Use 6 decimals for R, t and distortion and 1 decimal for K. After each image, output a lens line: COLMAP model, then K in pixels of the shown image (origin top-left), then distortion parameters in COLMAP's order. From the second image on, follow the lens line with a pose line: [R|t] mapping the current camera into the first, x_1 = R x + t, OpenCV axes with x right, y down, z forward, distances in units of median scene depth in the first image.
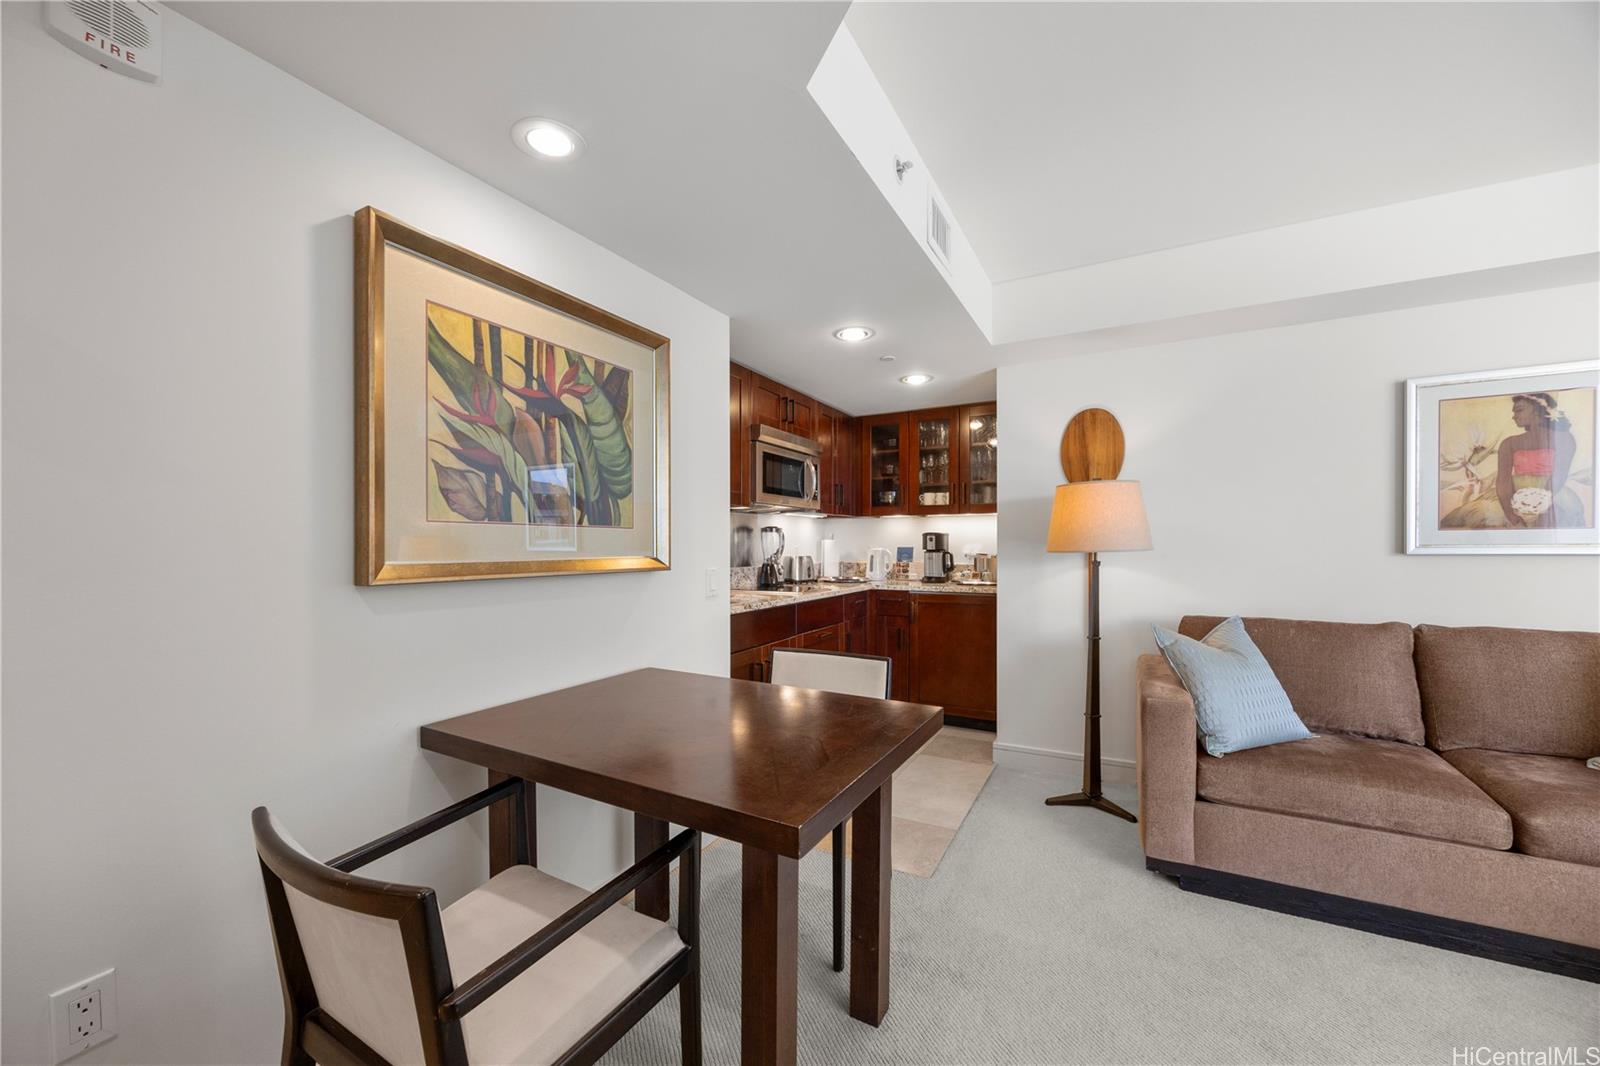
lens RADIAL K [[610.7, 0, 793.7], [0, 610.7, 545.0], [0, 0, 1]] dist [-0.003271, 0.000664]
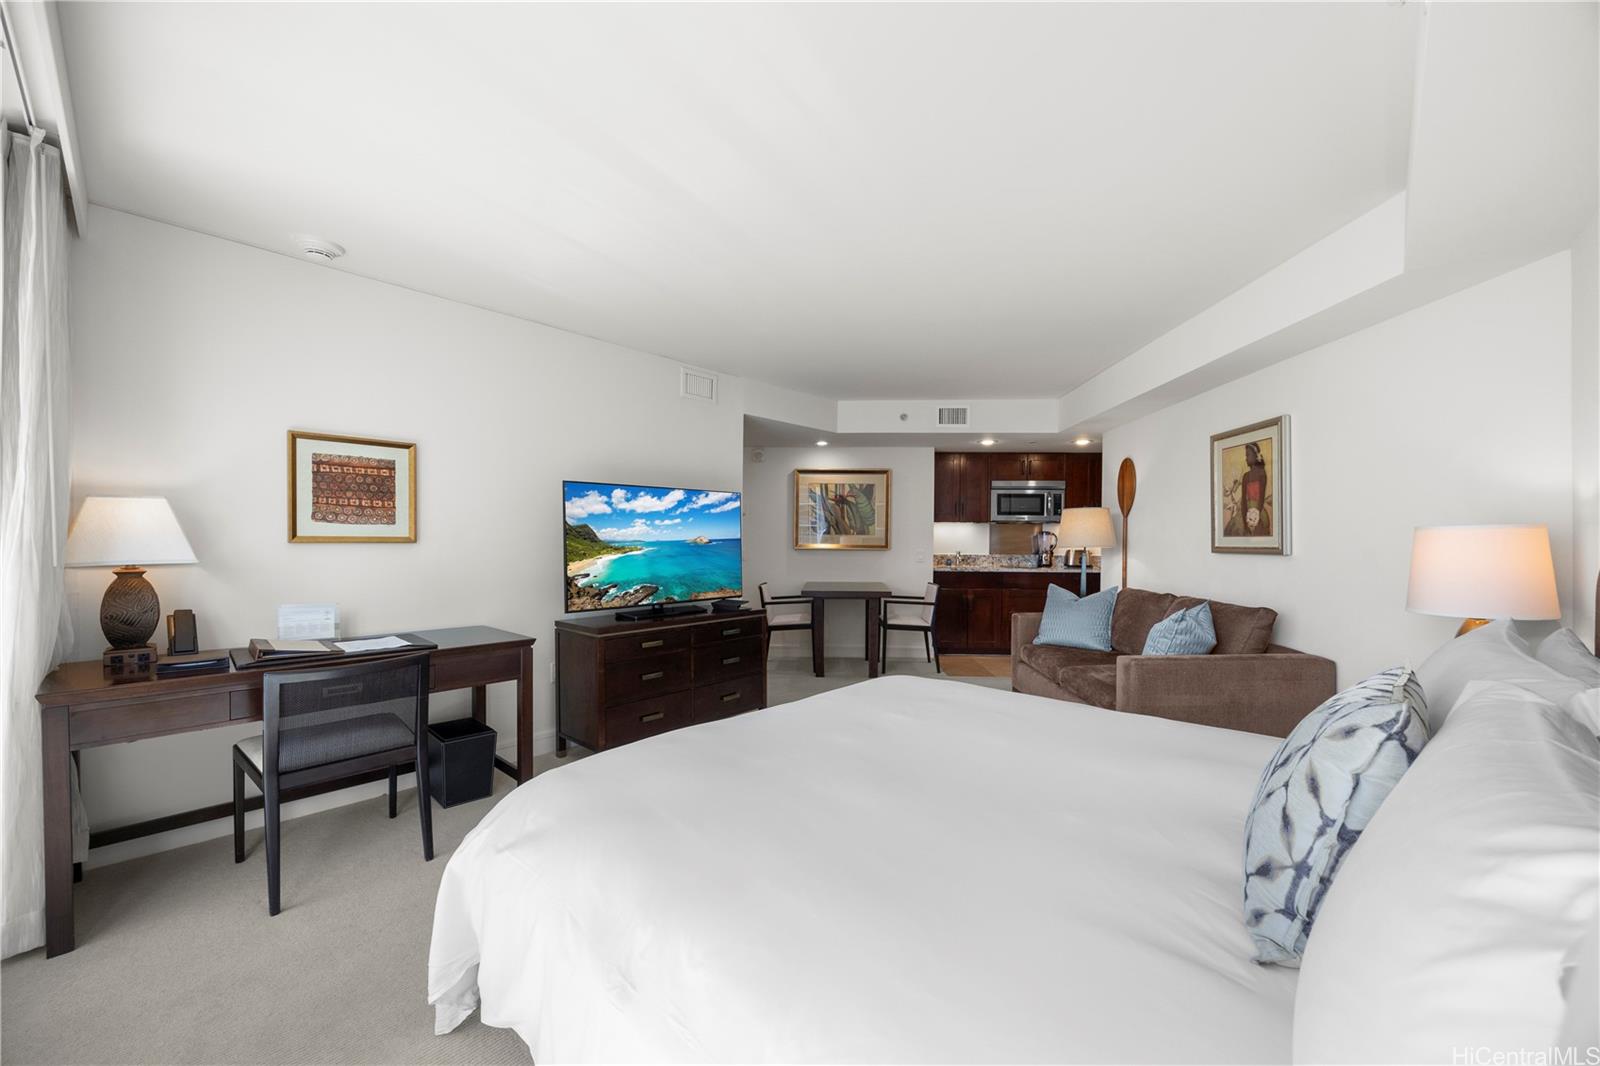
lens RADIAL K [[610.7, 0, 804.3], [0, 610.7, 547.1], [0, 0, 1]] dist [-0.003271, 0.000664]
pose [[0.447688, 0.019428, -0.893979, 2.360345], [-0.011473, 0.999806, 0.015982, -0.013956], [0.894116, 0.003102, 0.447824, -0.697470]]
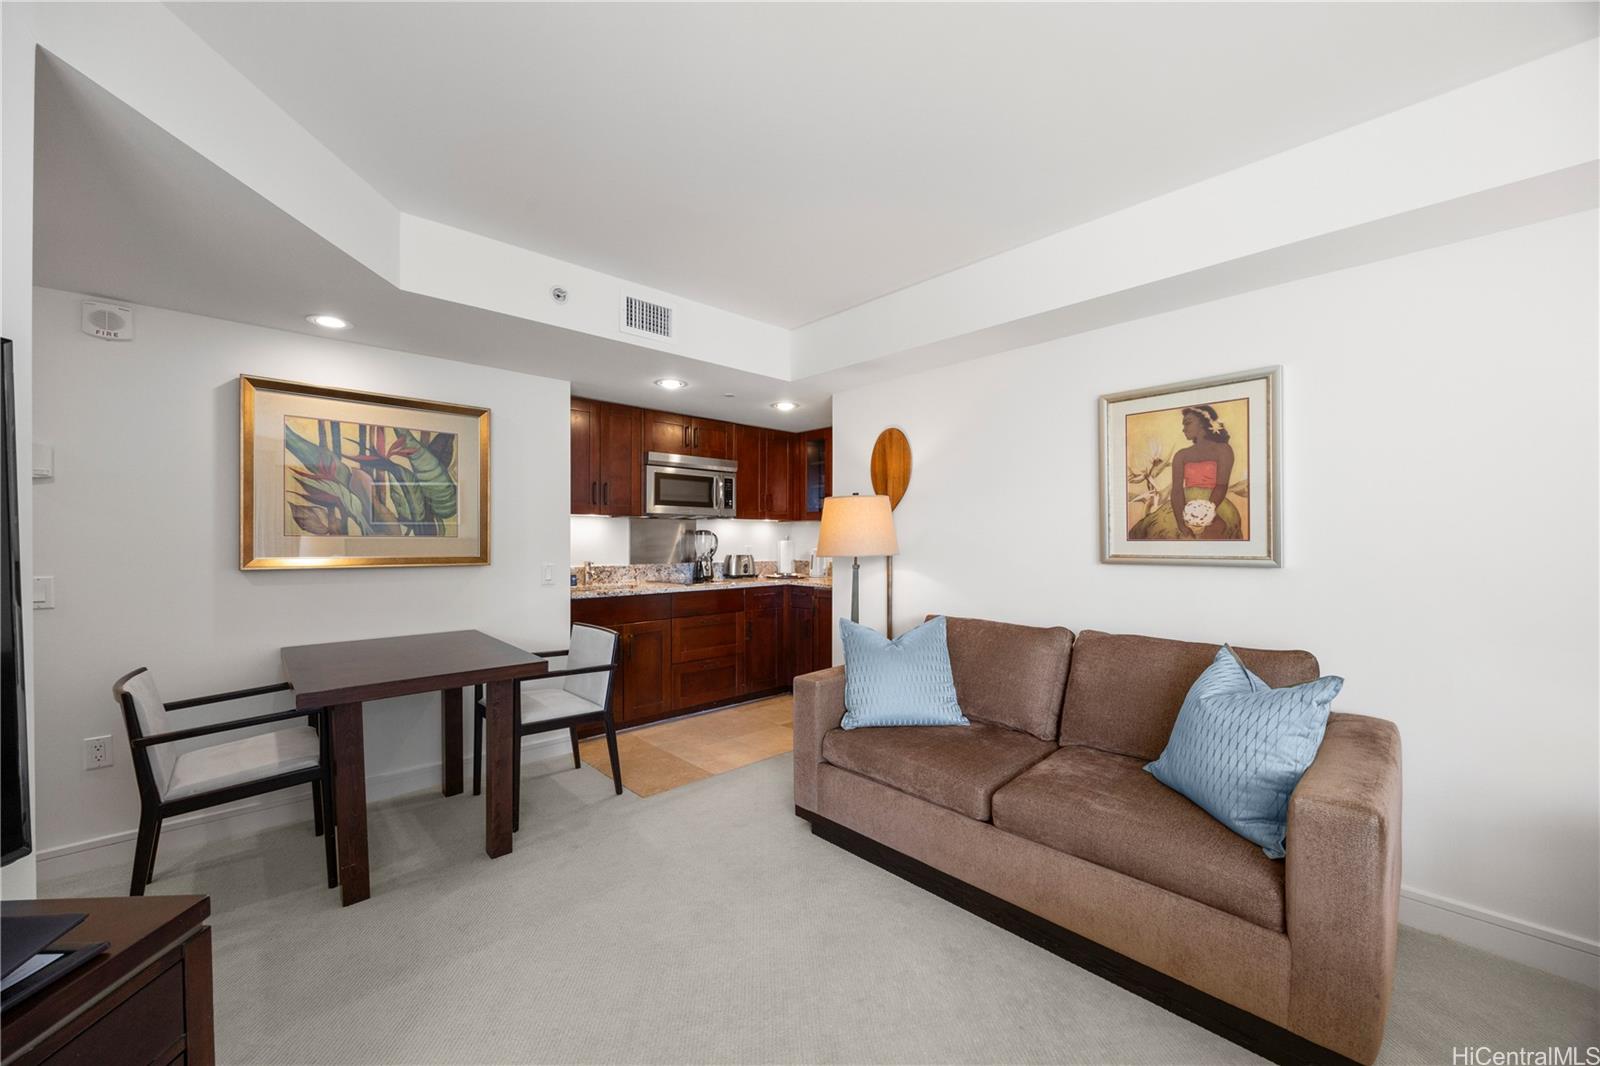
lens RADIAL K [[610.7, 0, 796.6], [0, 610.7, 541.1], [0, 0, 1]] dist [-0.003271, 0.000664]
pose [[0.950444, 0.007423, -0.310808, 1.039681], [-0.006734, 0.999972, 0.003290, -0.028764], [0.310824, -0.001034, 0.950467, -0.189166]]
